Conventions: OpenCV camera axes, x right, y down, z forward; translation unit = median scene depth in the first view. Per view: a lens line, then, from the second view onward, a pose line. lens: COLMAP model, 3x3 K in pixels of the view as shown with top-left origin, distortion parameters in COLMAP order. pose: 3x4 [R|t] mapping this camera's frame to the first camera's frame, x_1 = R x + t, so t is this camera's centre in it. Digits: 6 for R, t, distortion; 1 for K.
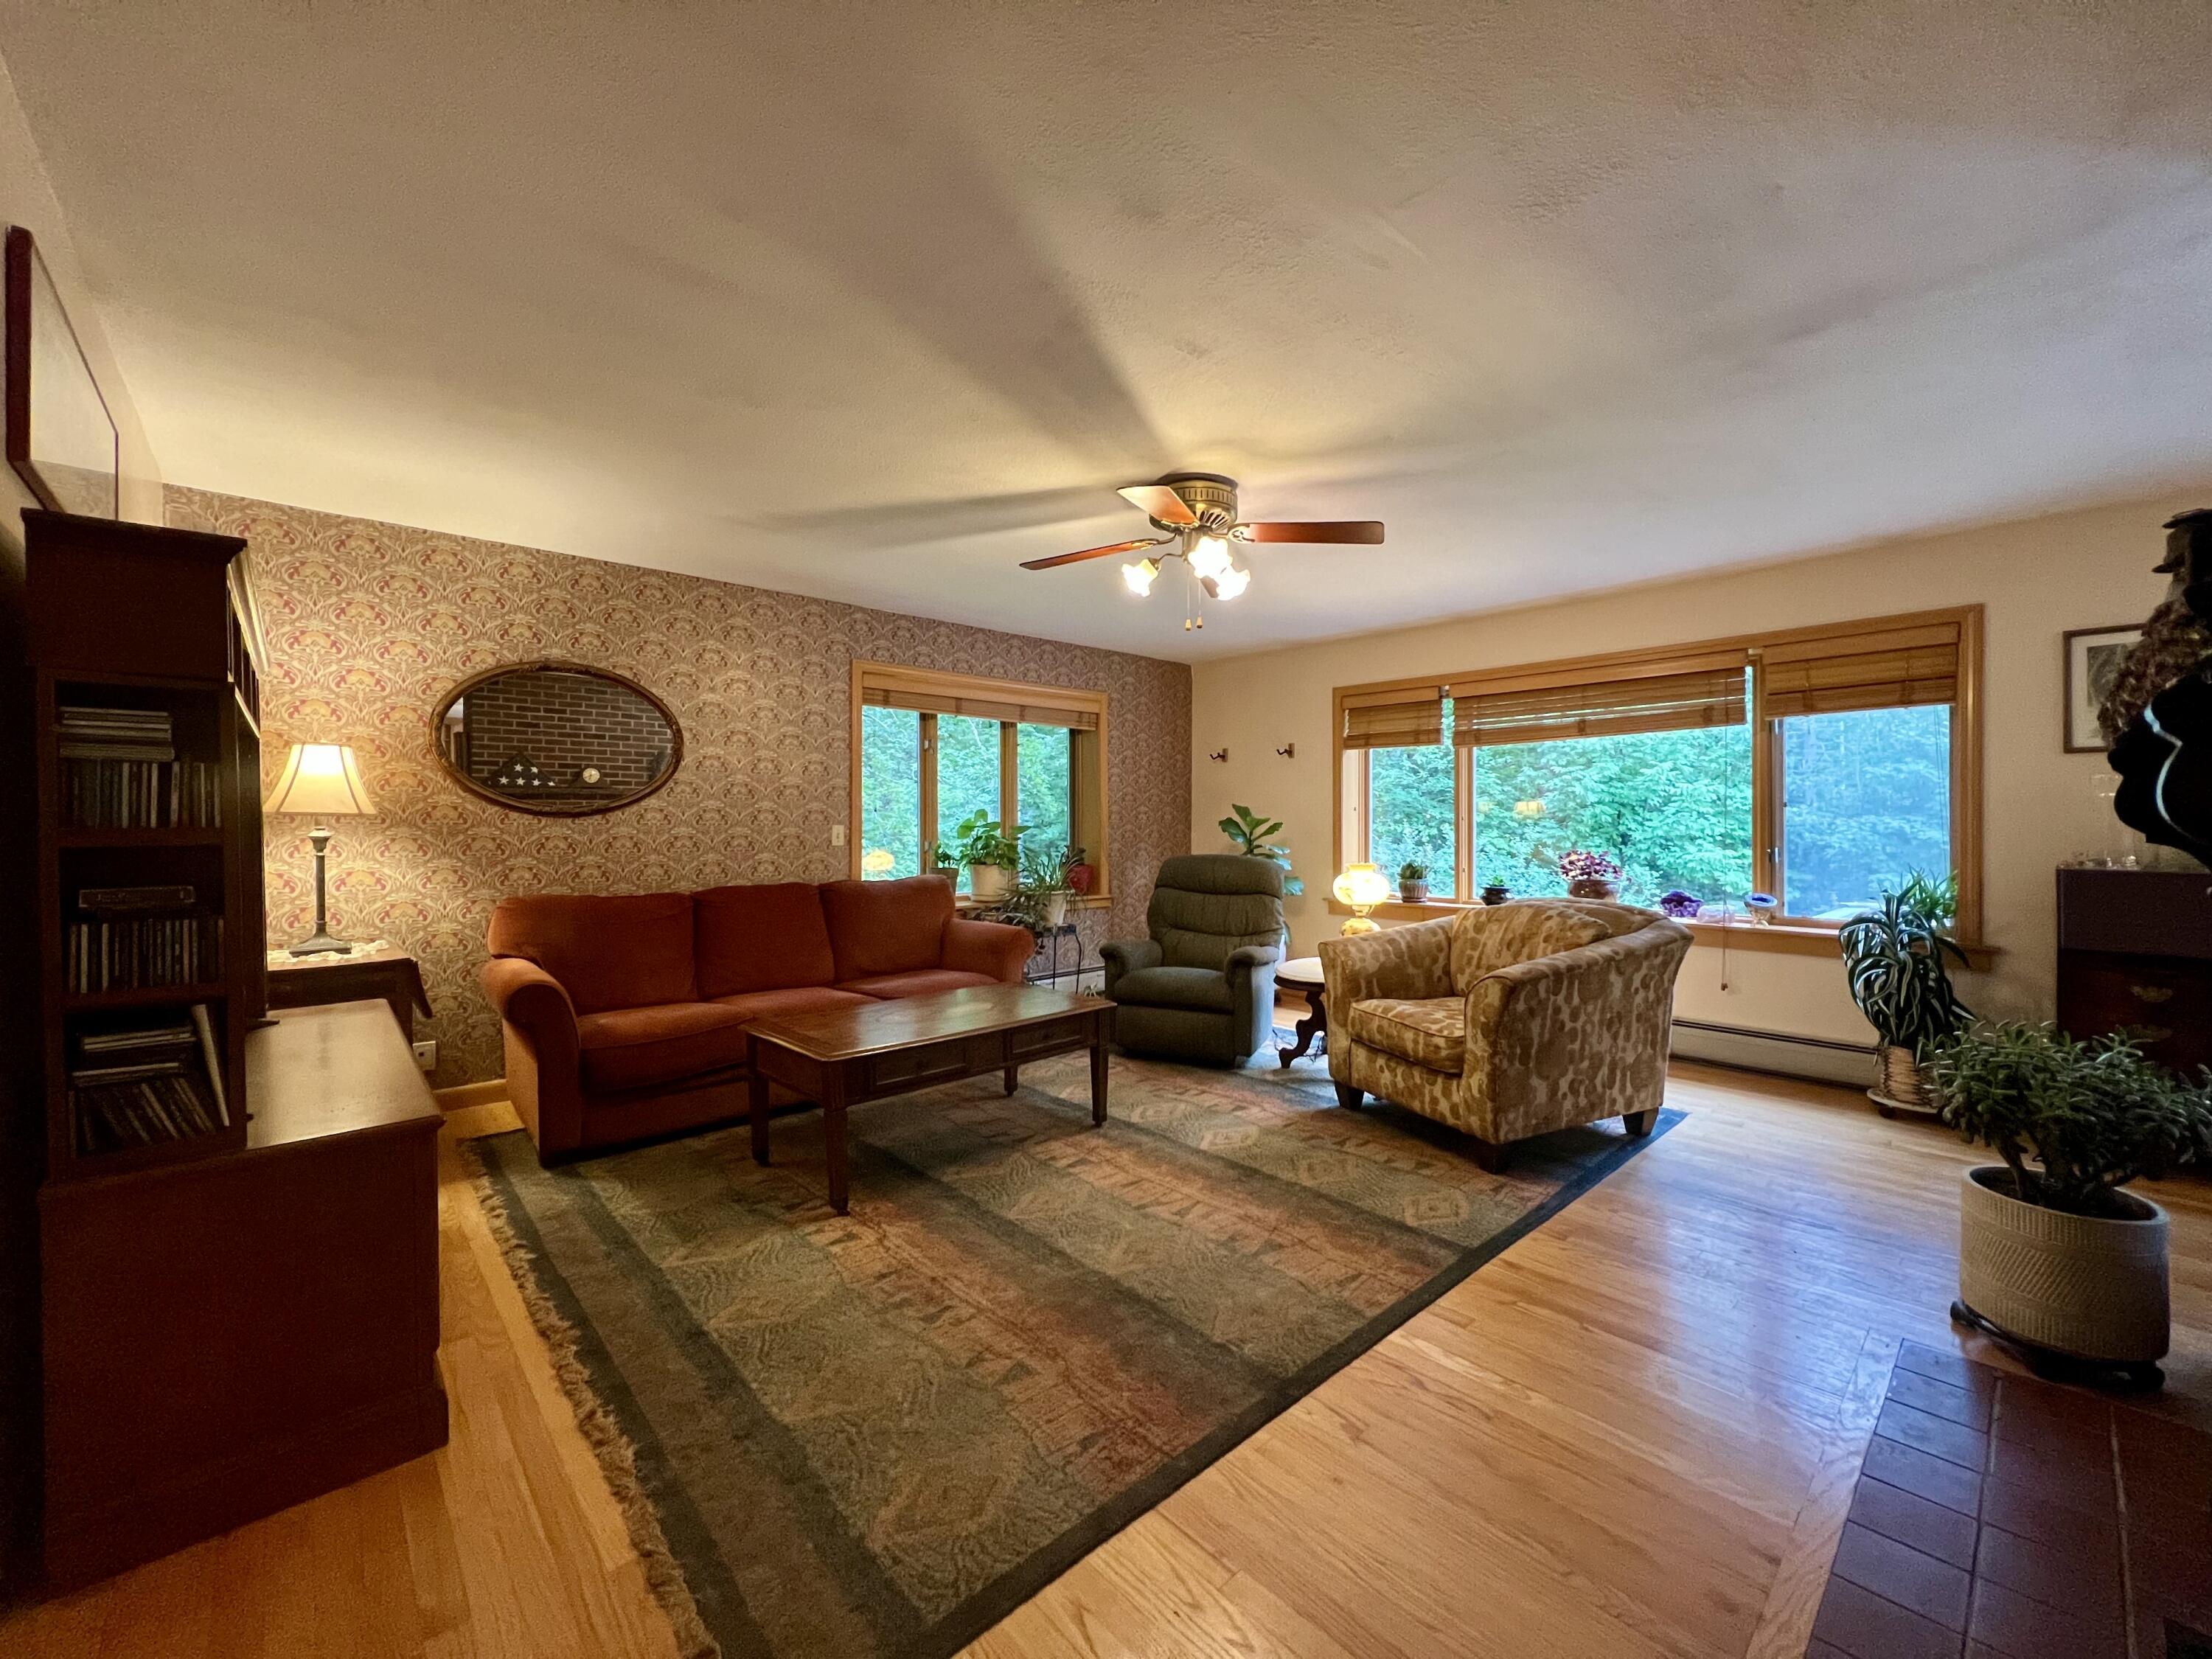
lens RADIAL K [[876.7, 0, 1106.0], [0, 876.7, 829.5], [0, 0, 1]] dist [-0.002261, 0.000044]
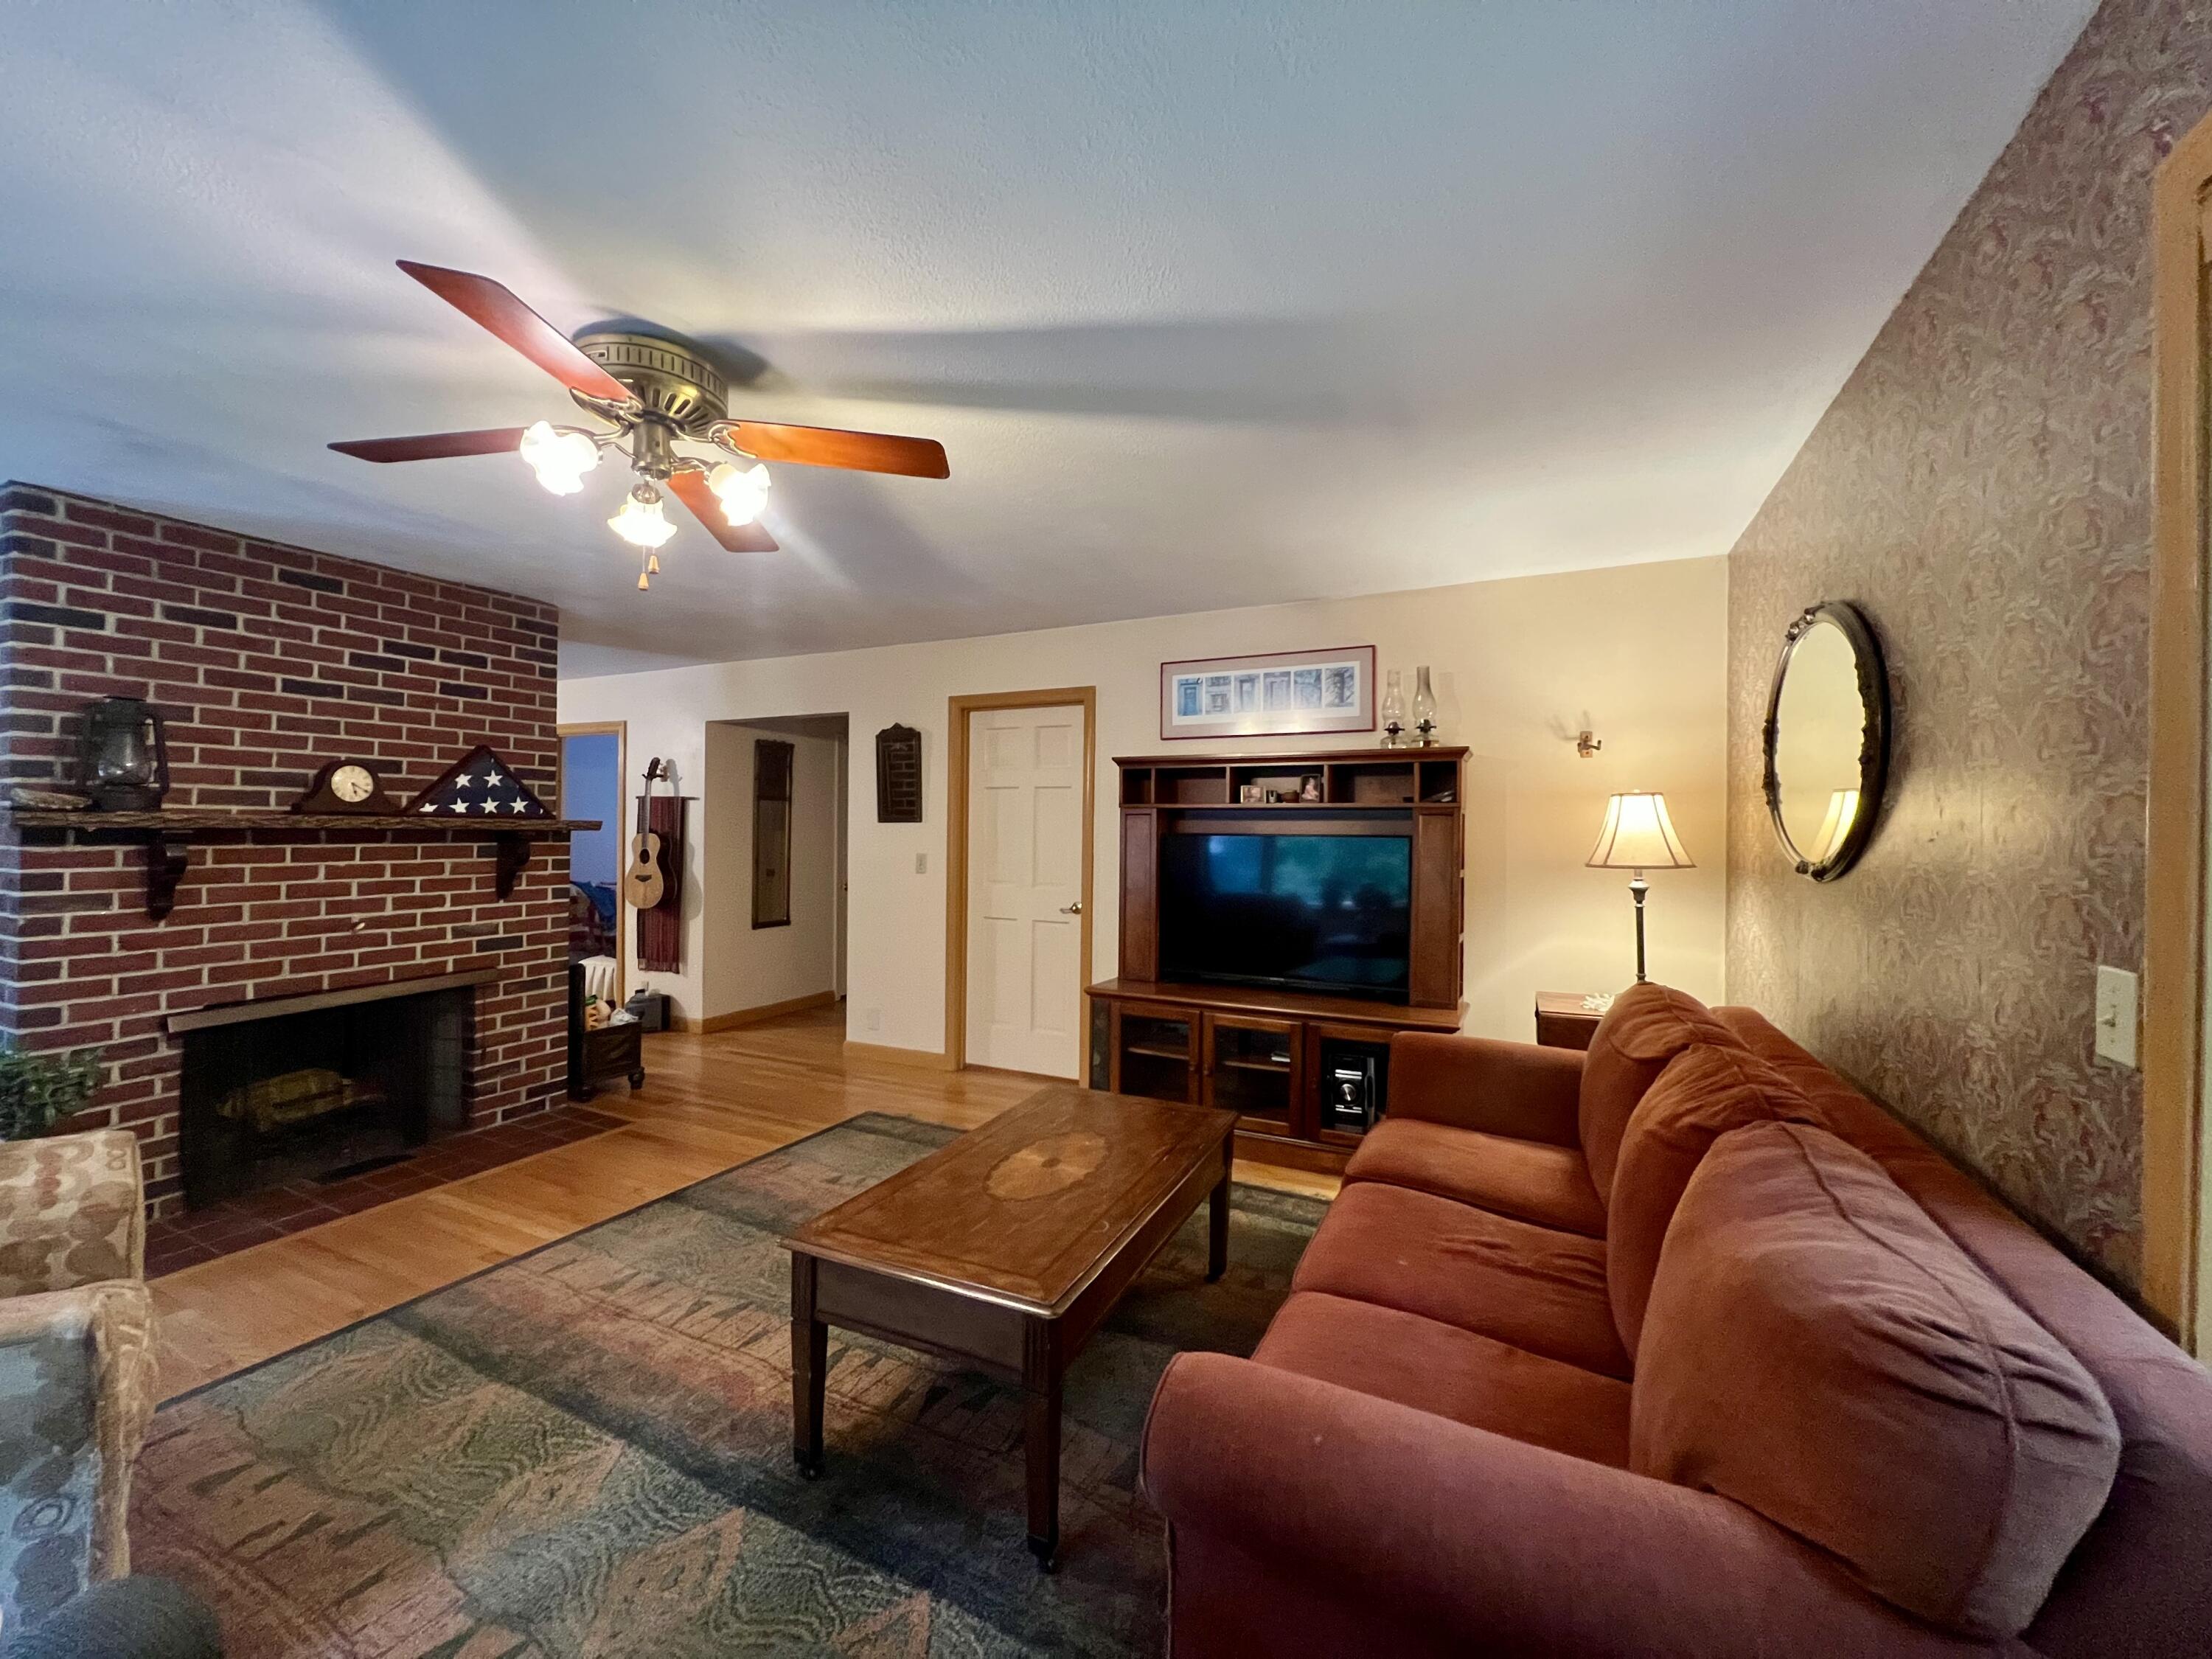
lens RADIAL K [[876.7, 0, 1106.0], [0, 876.7, 829.5], [0, 0, 1]] dist [-0.002261, 0.000044]
pose [[-0.928855, -0.004320, -0.370418, 0.030684], [-0.005850, 0.999978, 0.003007, -0.066898], [0.370397, 0.004960, -0.928860, 1.998482]]
